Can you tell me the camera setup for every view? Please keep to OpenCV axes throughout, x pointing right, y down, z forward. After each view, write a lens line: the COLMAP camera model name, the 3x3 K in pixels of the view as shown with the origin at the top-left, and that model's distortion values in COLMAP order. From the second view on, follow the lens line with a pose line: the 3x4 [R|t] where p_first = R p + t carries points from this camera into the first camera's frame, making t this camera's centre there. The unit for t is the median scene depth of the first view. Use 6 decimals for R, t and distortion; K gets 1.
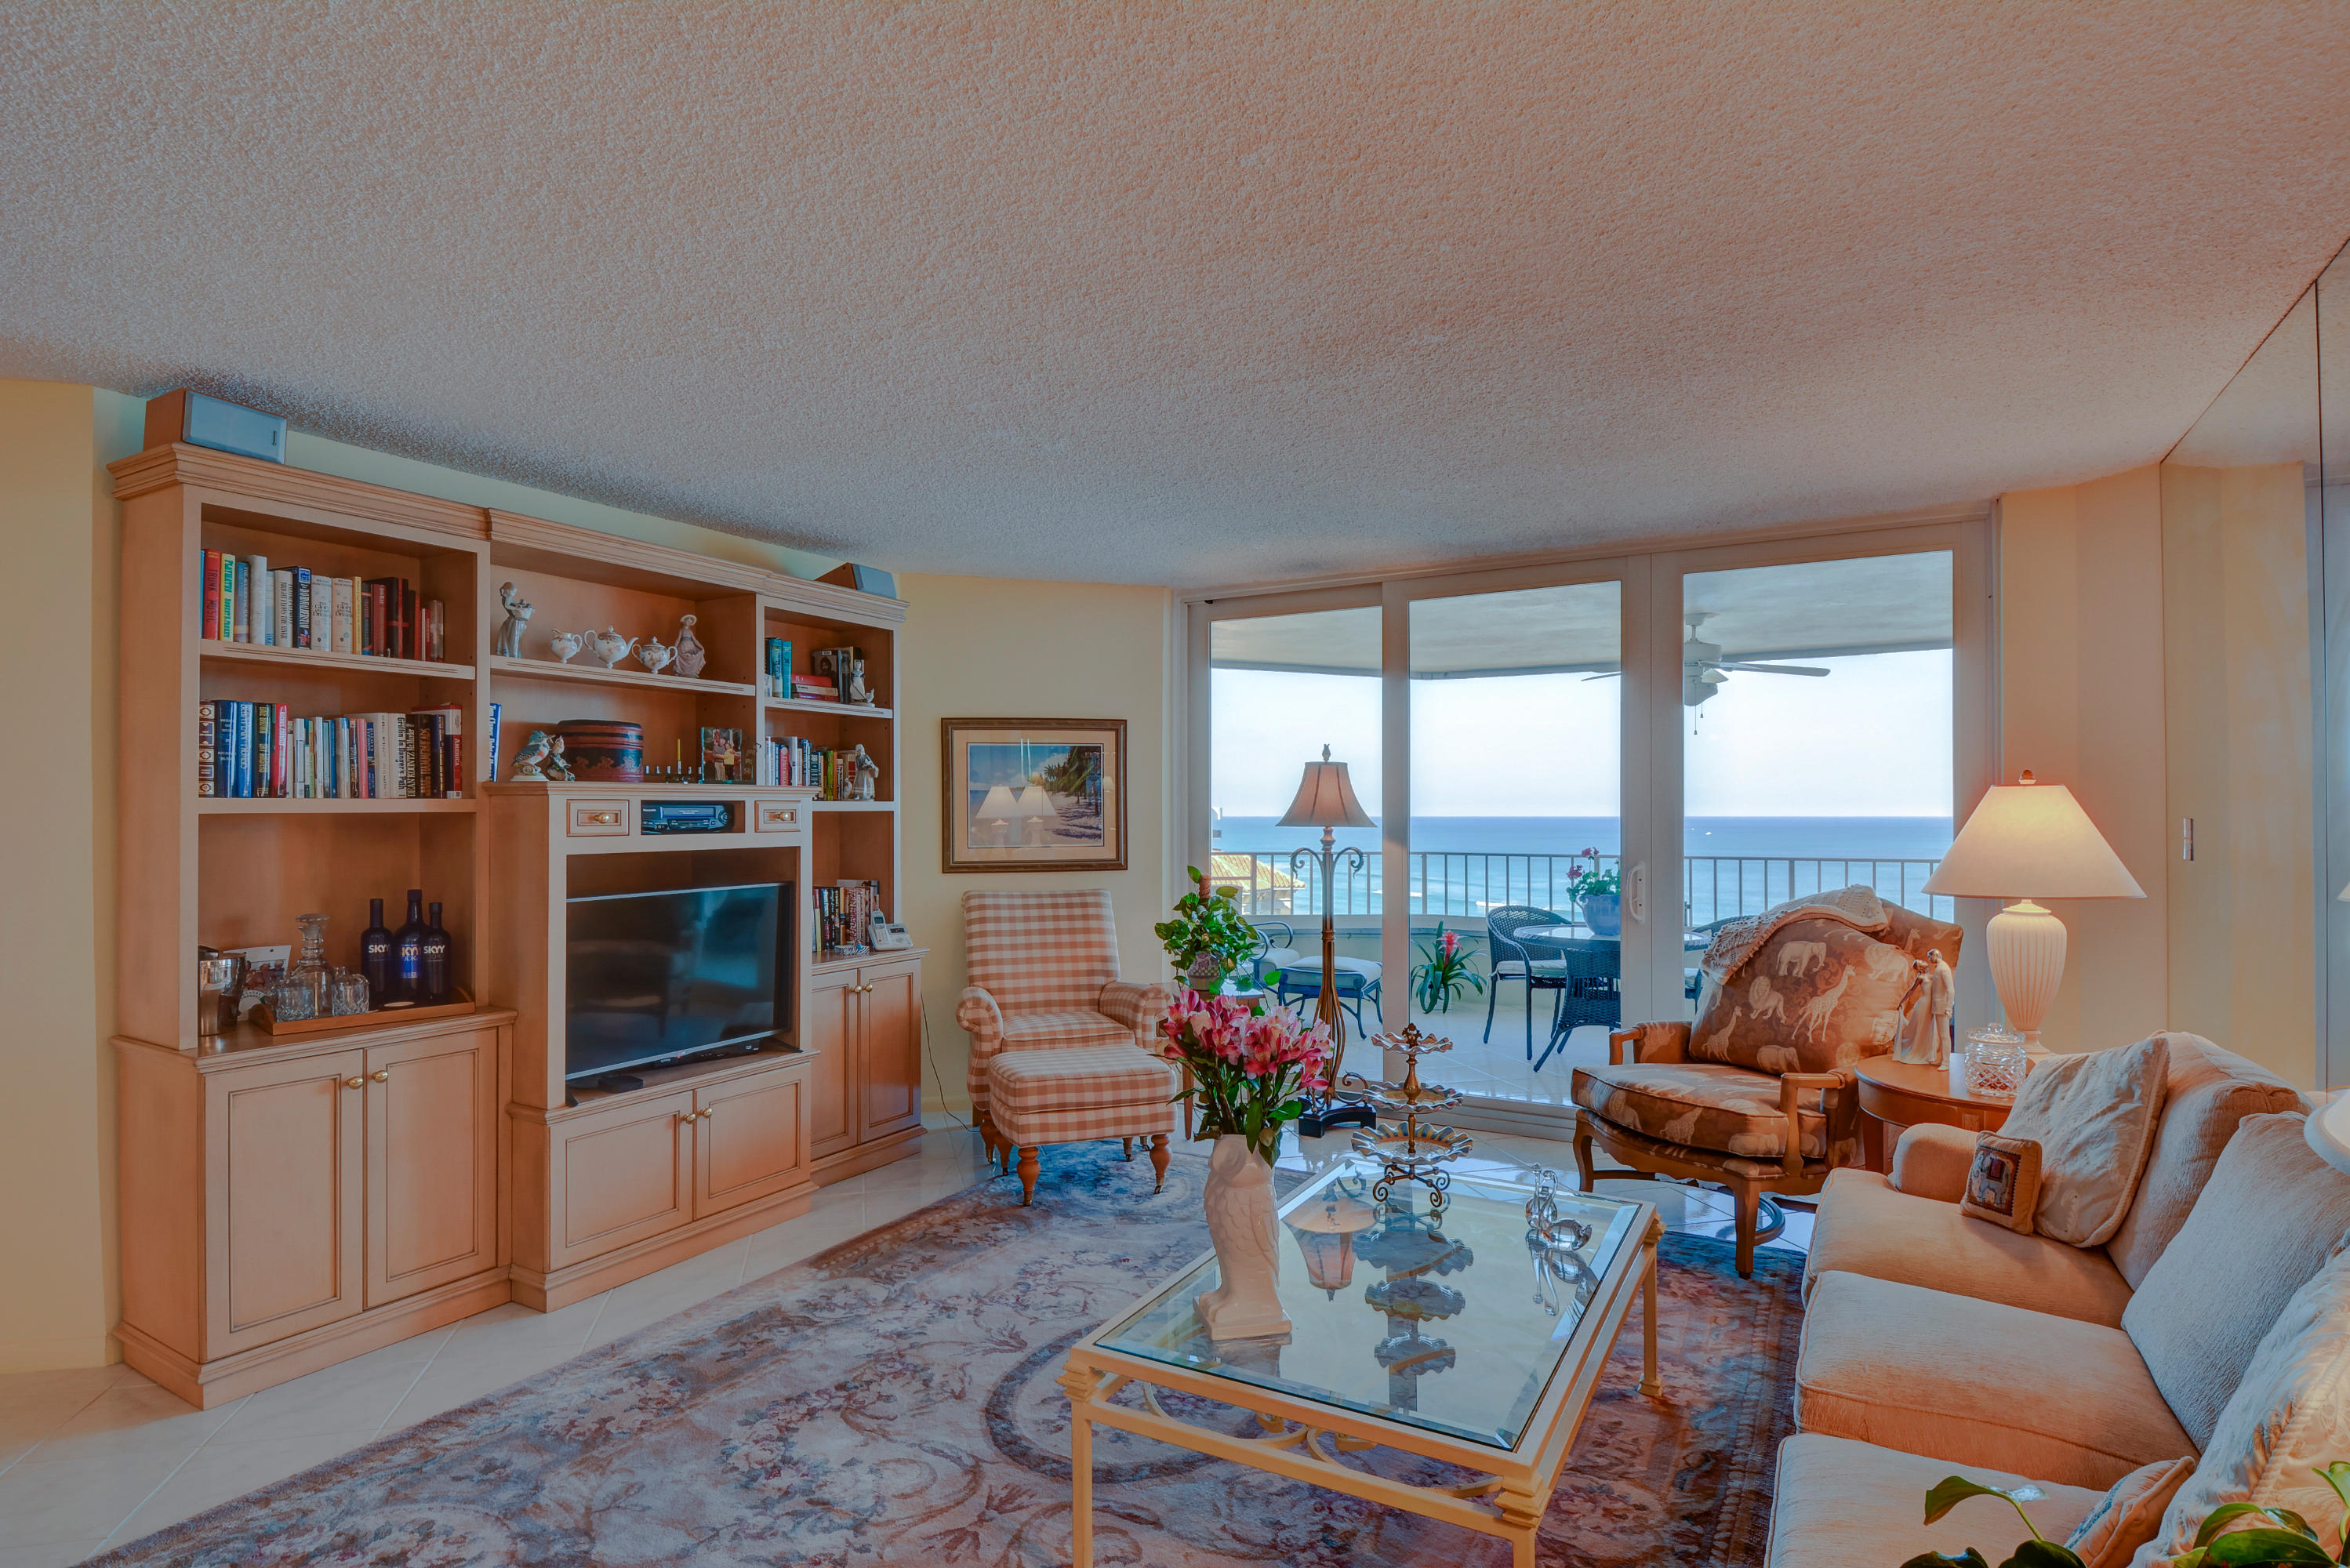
lens RADIAL K [[1196.6, 0, 1168.7], [0, 1196.6, 812.5], [0, 0, 1]] dist [0.013501, -0.017014]
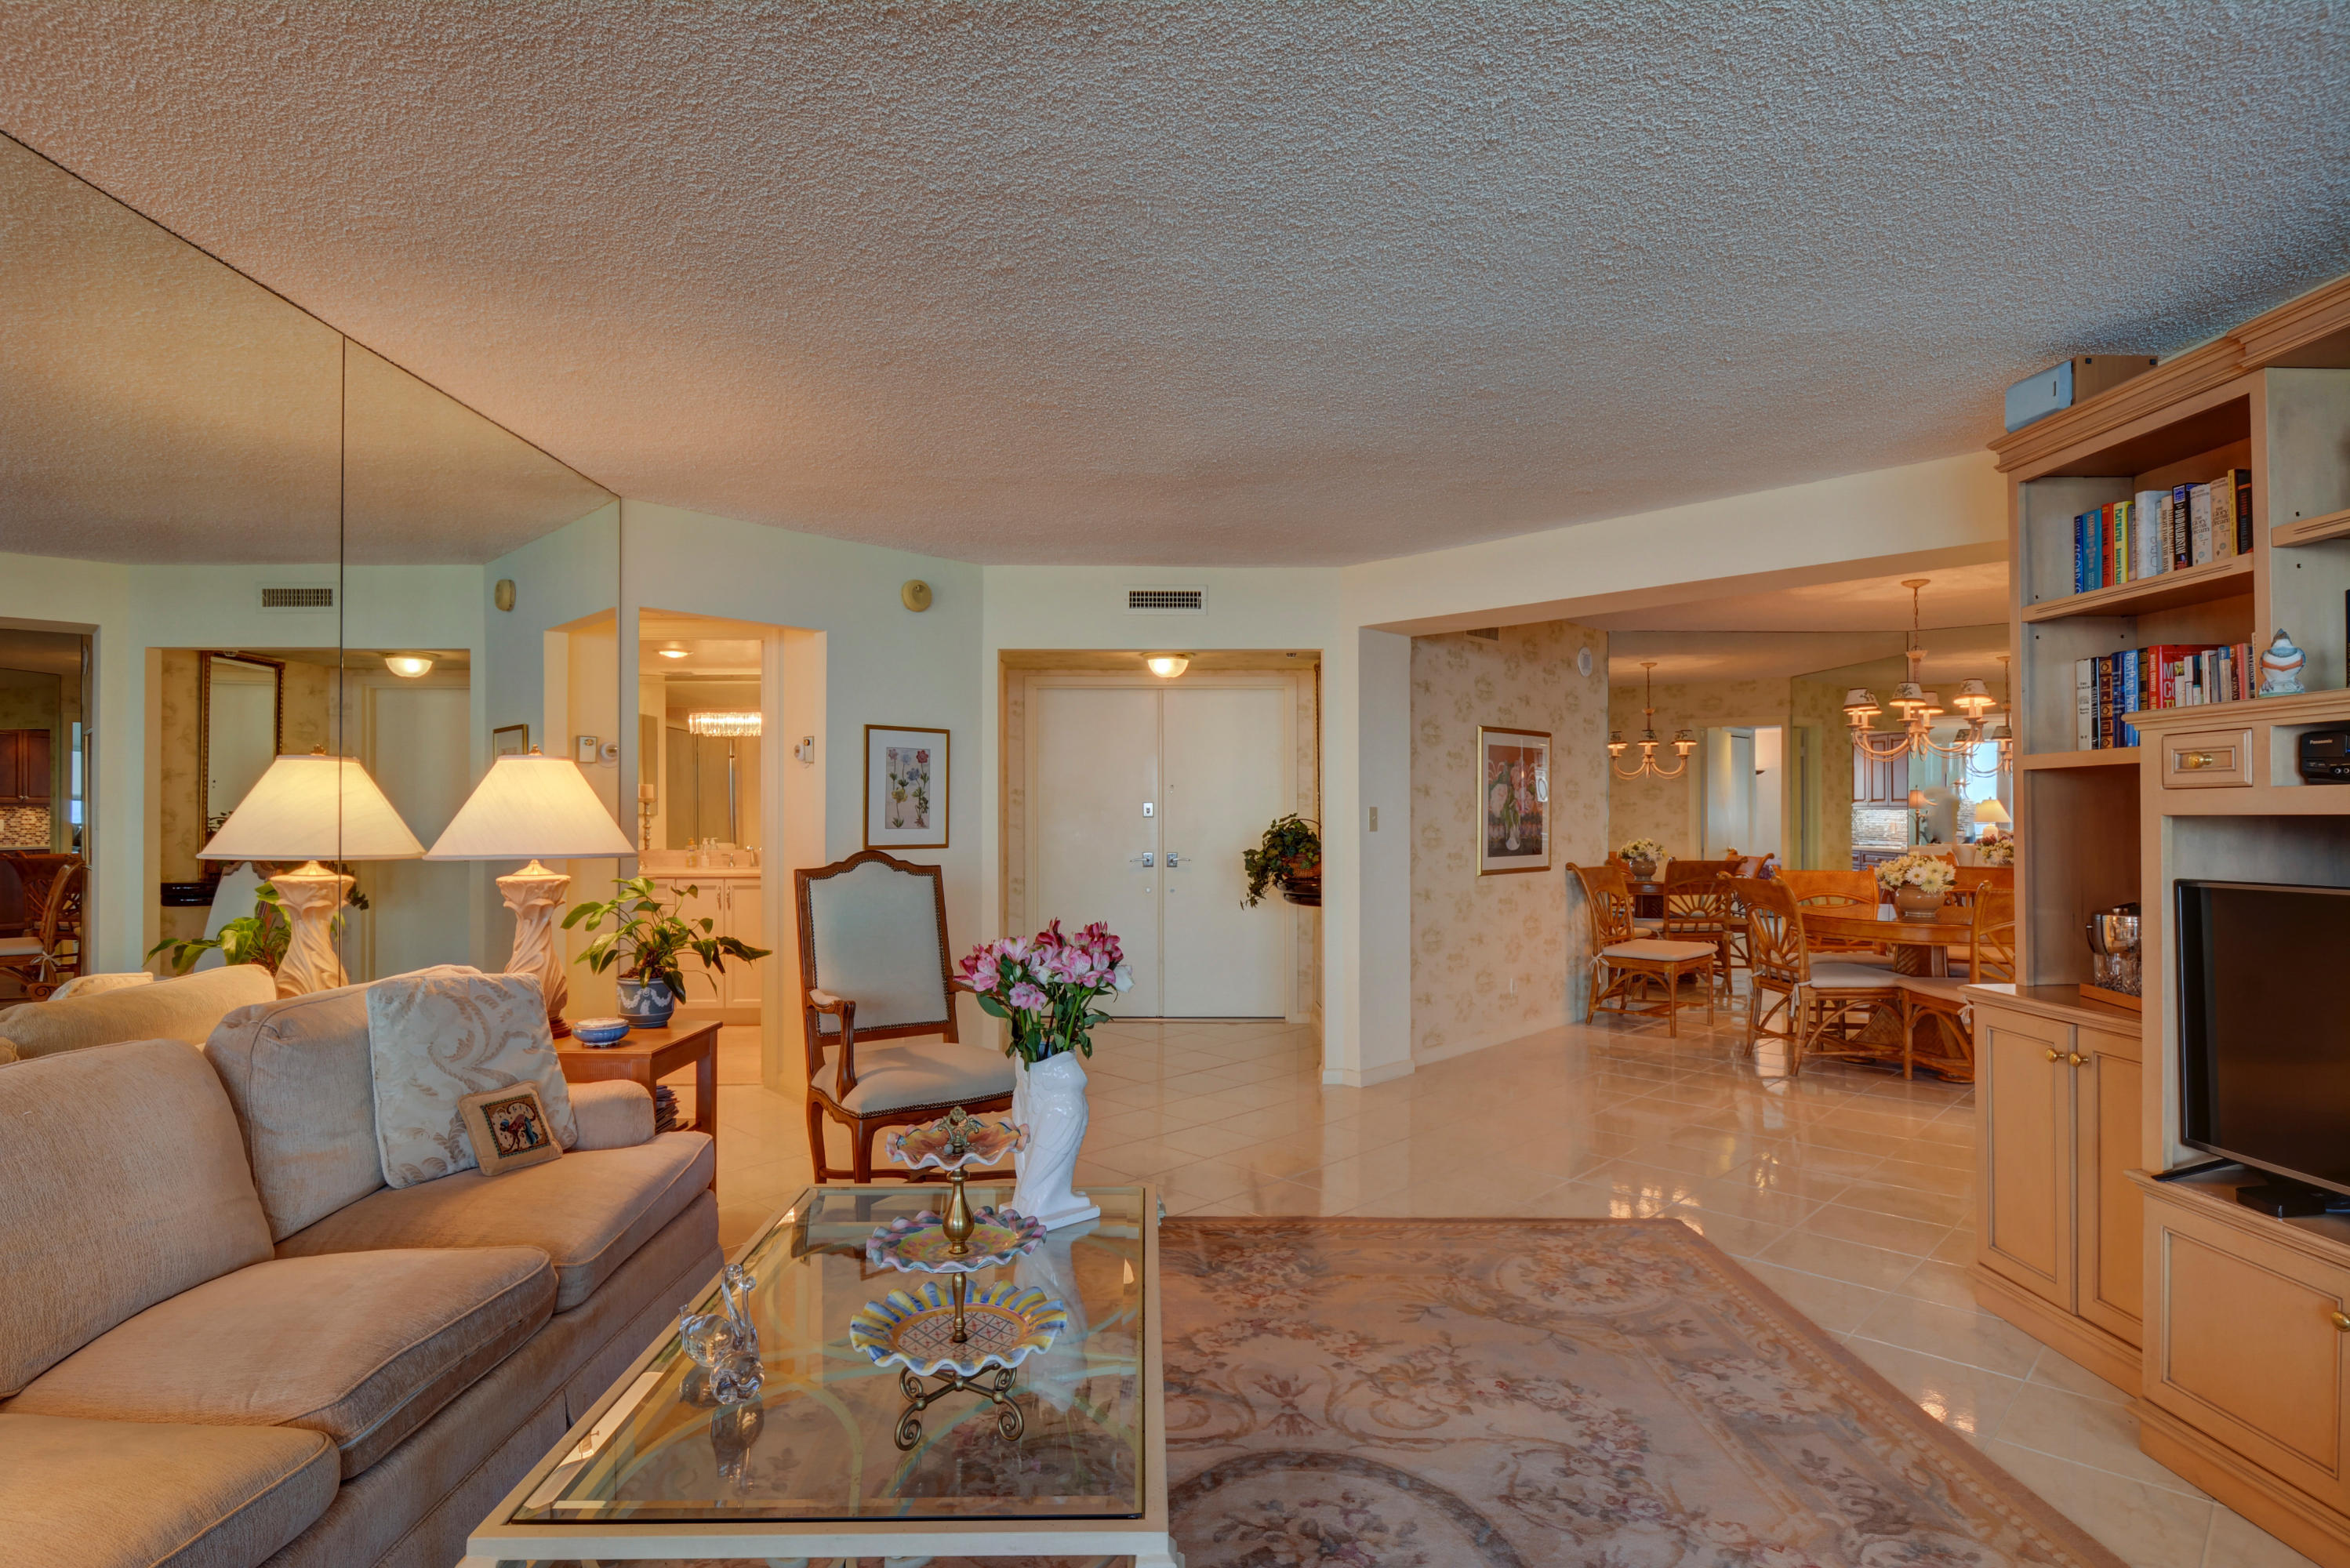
lens RADIAL K [[1196.6, 0, 1162.3], [0, 1196.6, 801.8], [0, 0, 1]] dist [0.013501, -0.017014]
pose [[-0.861371, -0.002659, -0.507969, 0.344258], [0.002610, 0.999950, -0.009661, 0.032912], [0.507969, -0.009647, -0.861321, 1.294821]]
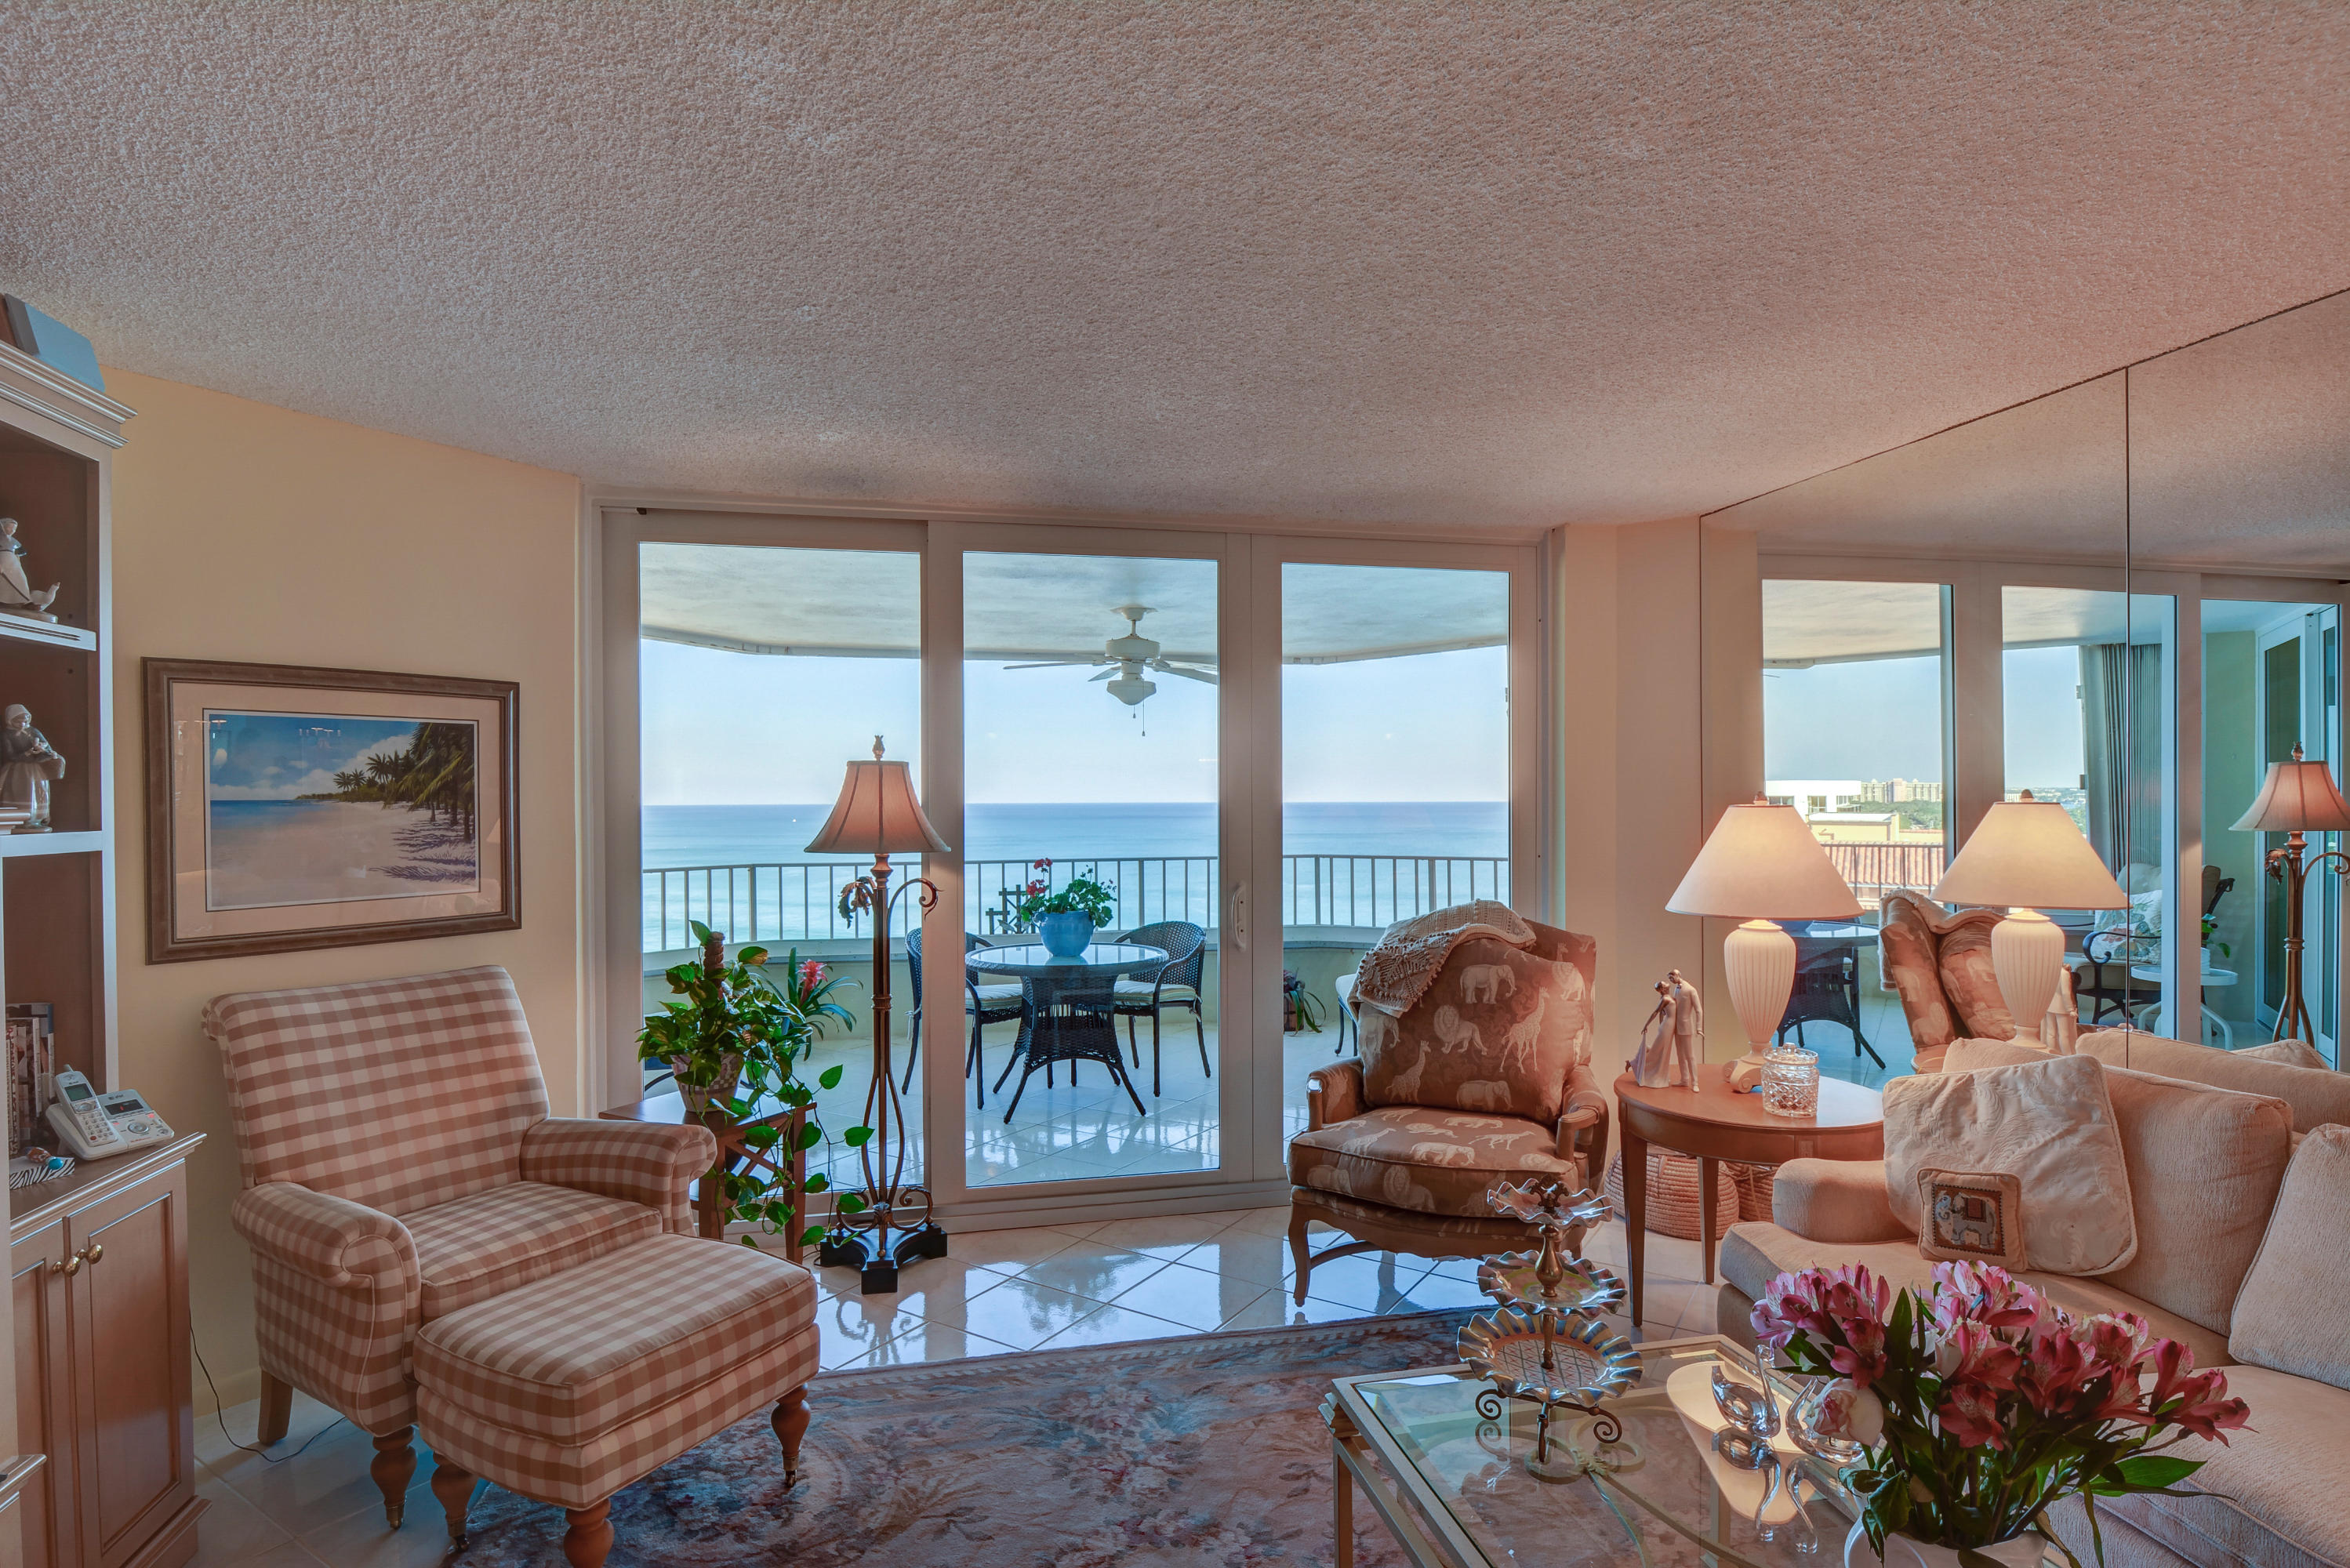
lens RADIAL K [[1196.6, 0, 1169.1], [0, 1196.6, 802.8], [0, 0, 1]] dist [0.013501, -0.017014]
pose [[0.738070, -0.005277, 0.674704, -0.342179], [0.003041, 0.999985, 0.004495, -0.030100], [-0.674717, -0.001266, 0.738075, 0.545789]]
